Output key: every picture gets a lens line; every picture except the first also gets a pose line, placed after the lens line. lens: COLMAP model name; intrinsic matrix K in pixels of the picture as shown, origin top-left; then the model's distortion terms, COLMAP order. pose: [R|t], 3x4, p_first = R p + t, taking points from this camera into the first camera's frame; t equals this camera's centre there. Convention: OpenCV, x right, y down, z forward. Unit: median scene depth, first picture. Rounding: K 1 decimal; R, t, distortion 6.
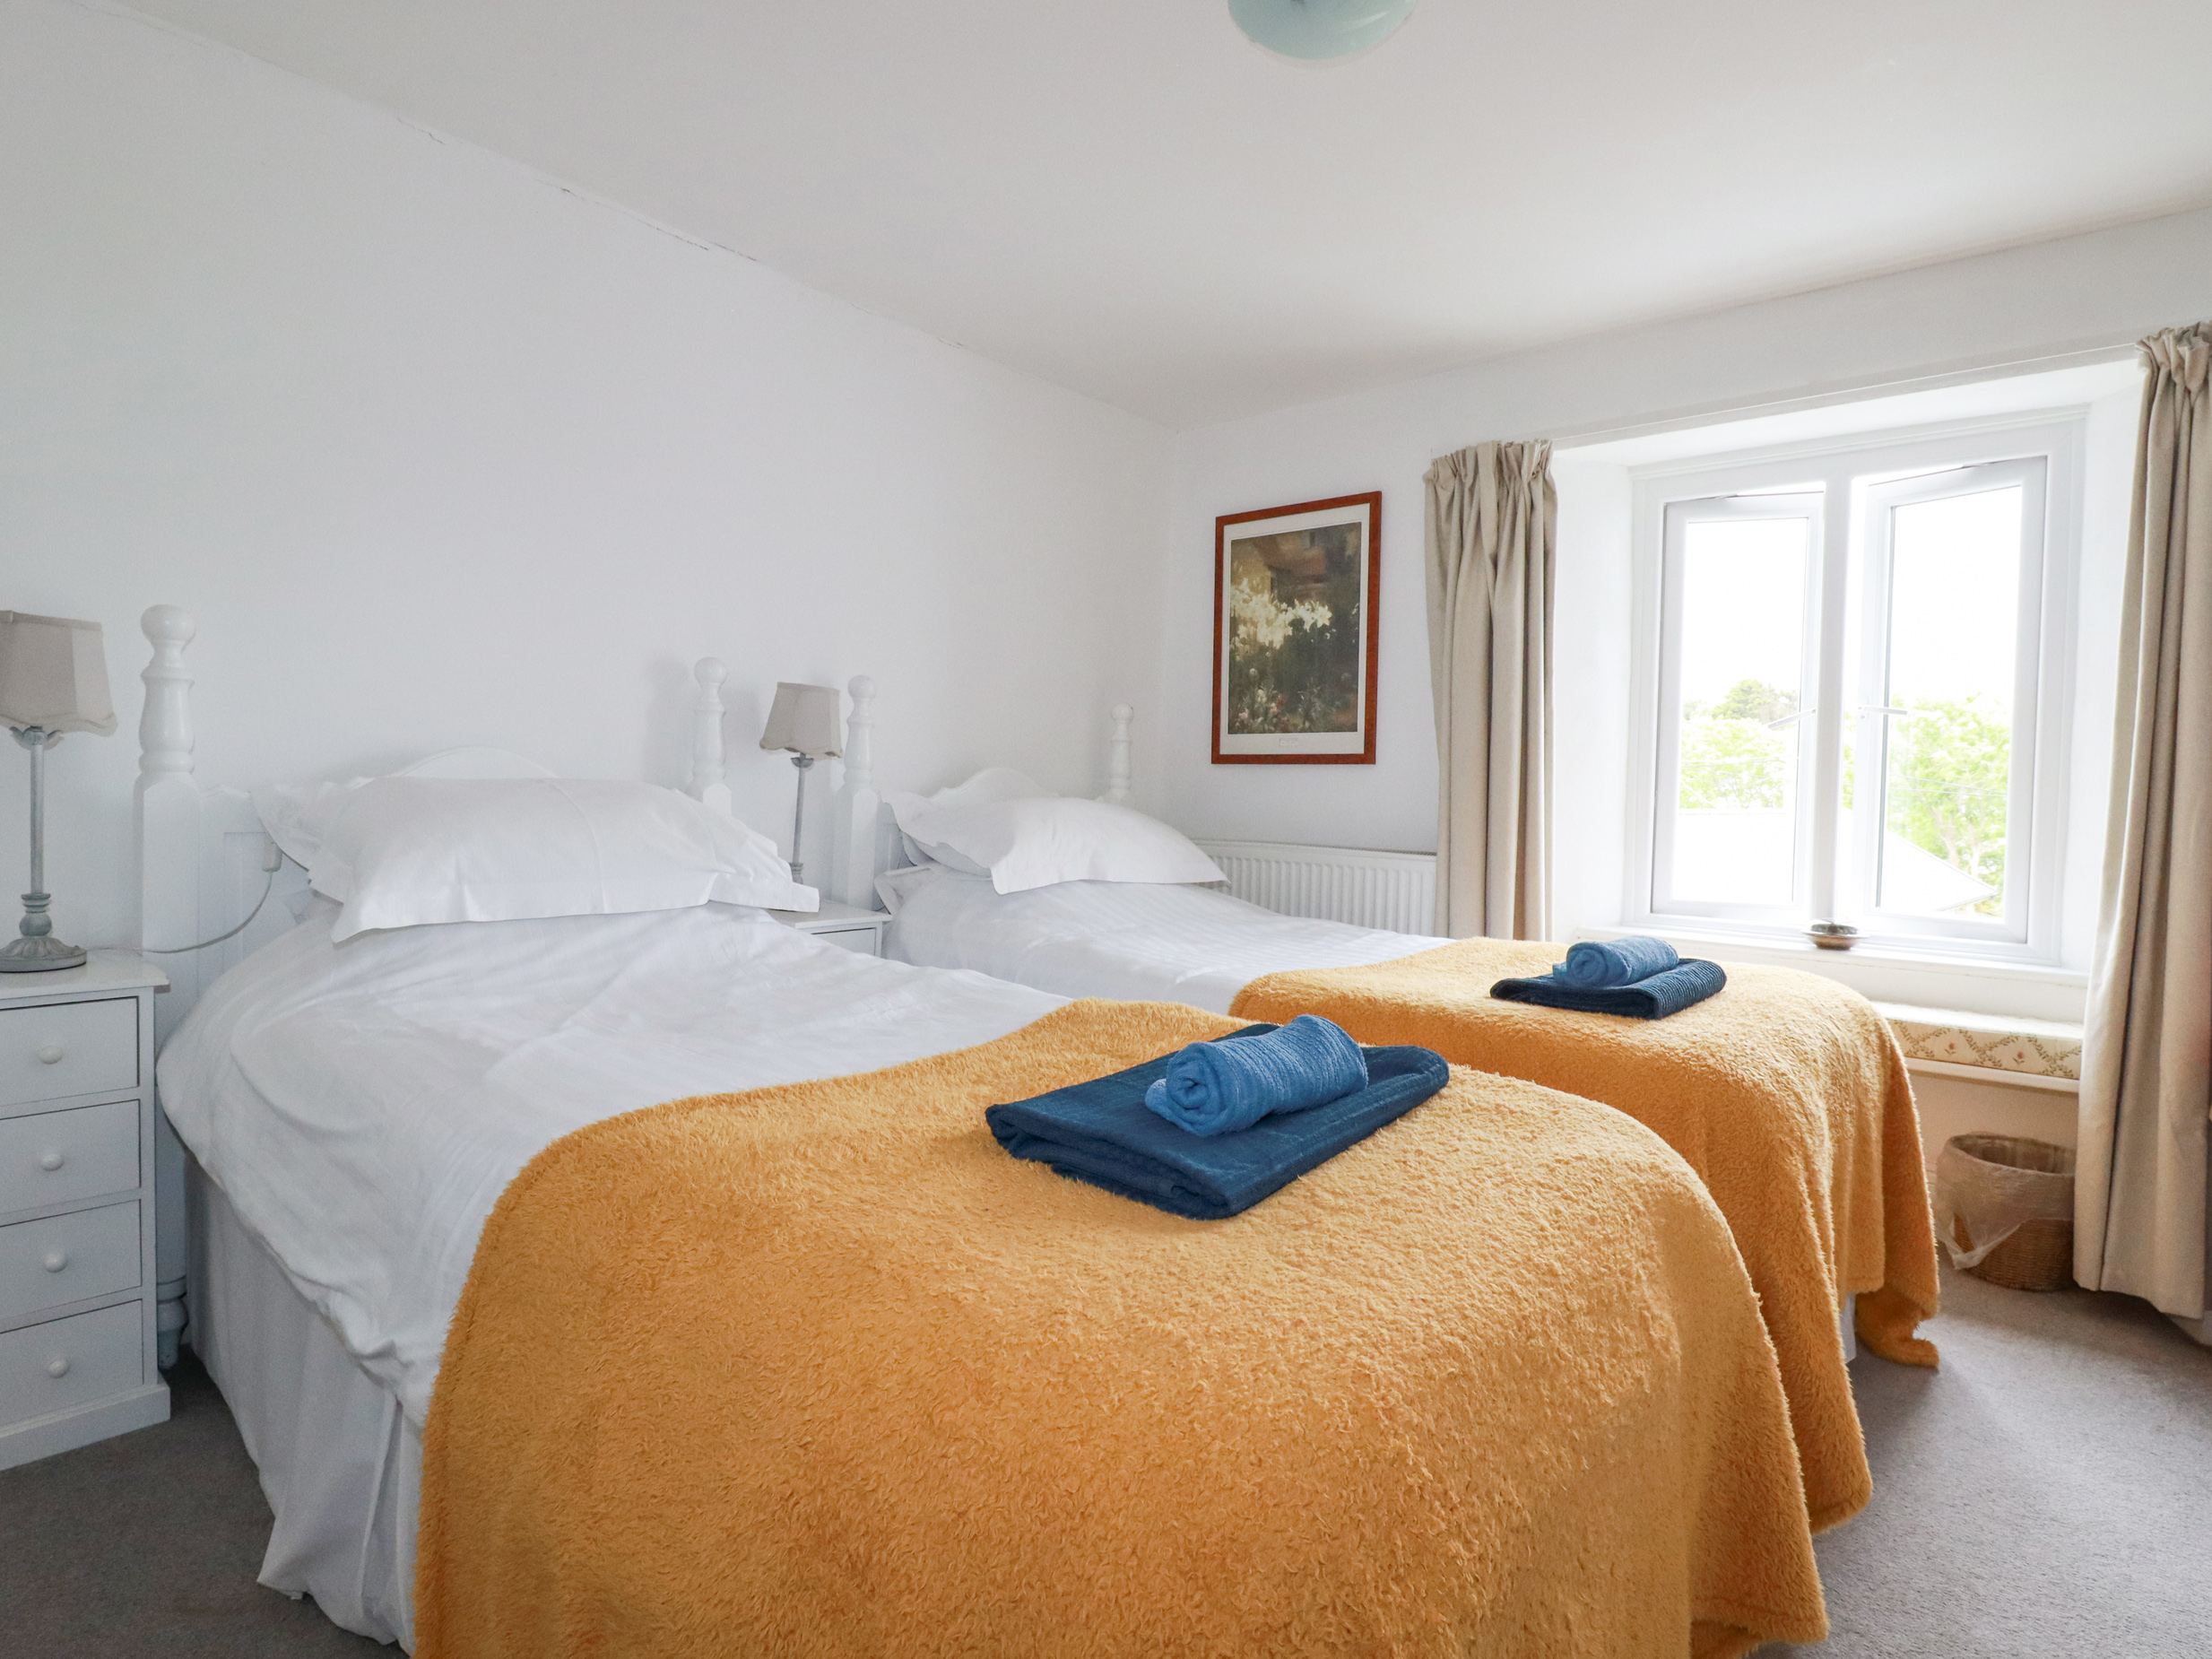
lens RADIAL K [[1153.7, 0, 1109.1], [0, 1153.7, 816.2], [0, 0, 1]] dist [0.005510, -0.017259]
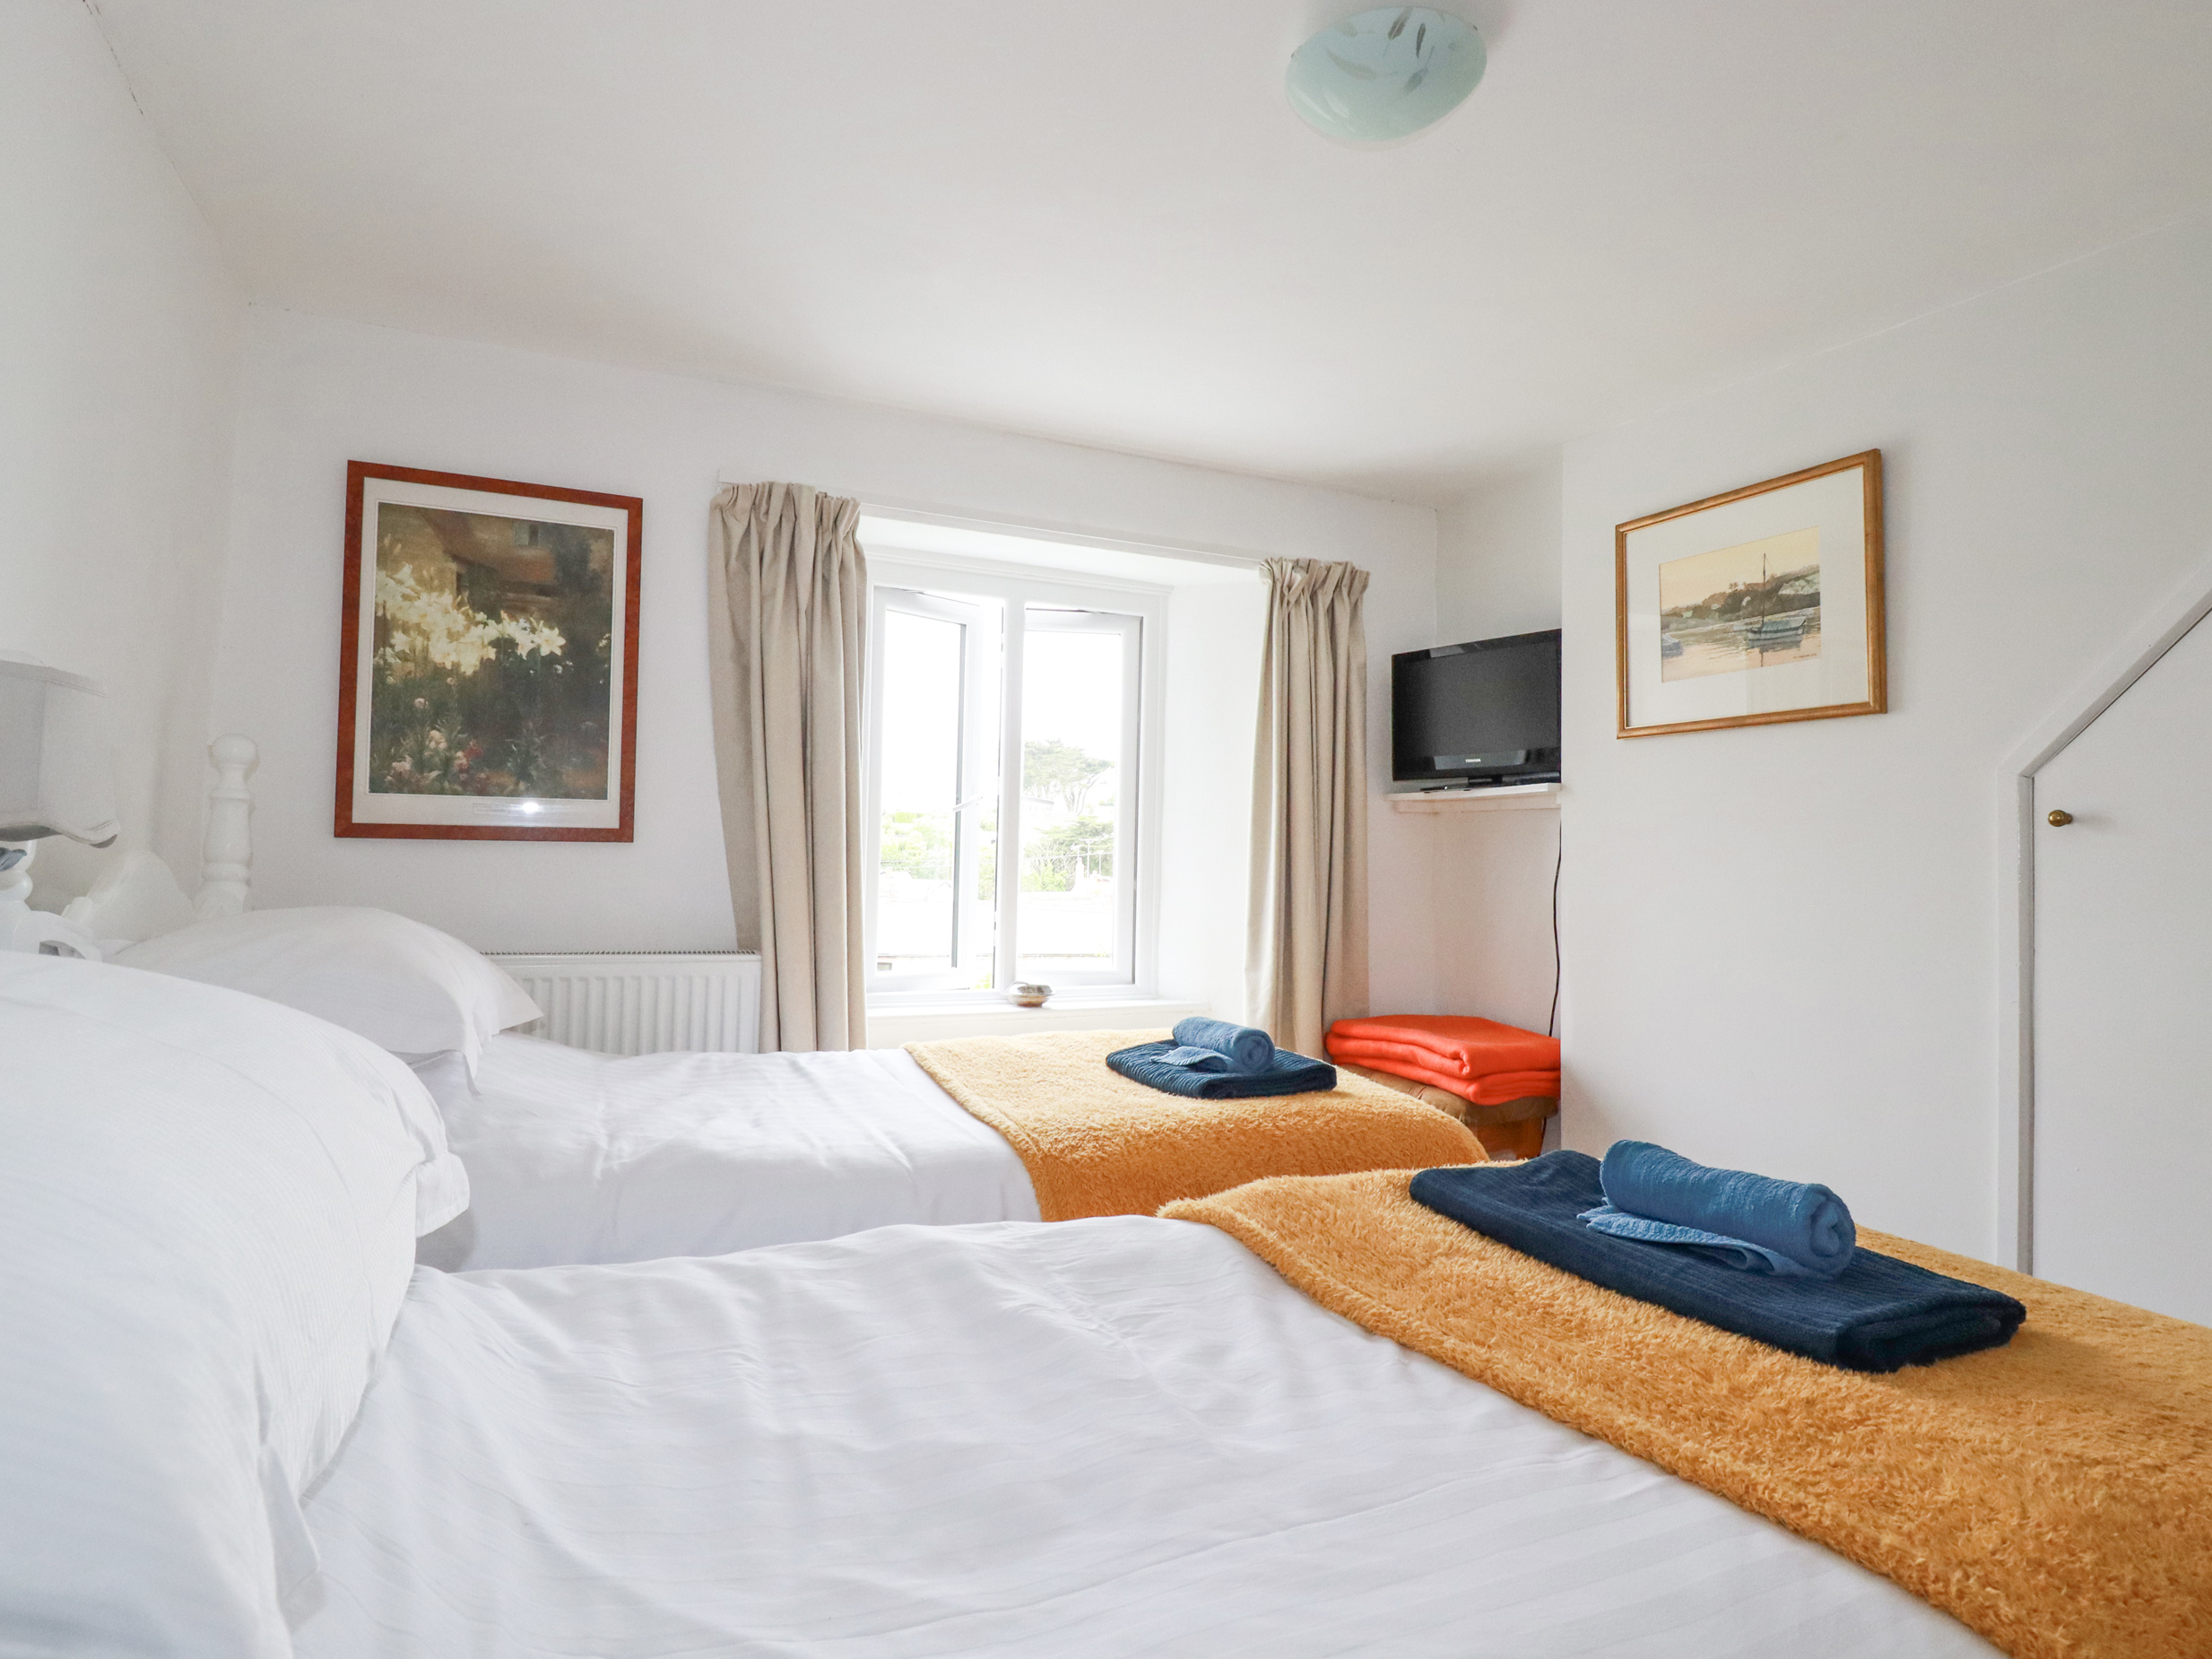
lens RADIAL K [[1153.7, 0, 1109.1], [0, 1153.7, 816.2], [0, 0, 1]] dist [0.005510, -0.017259]
pose [[0.435750, 0.020647, 0.899831, -0.317691], [0.018429, 0.999323, -0.031854, -0.030216], [-0.899879, 0.030463, 0.435074, 0.350519]]
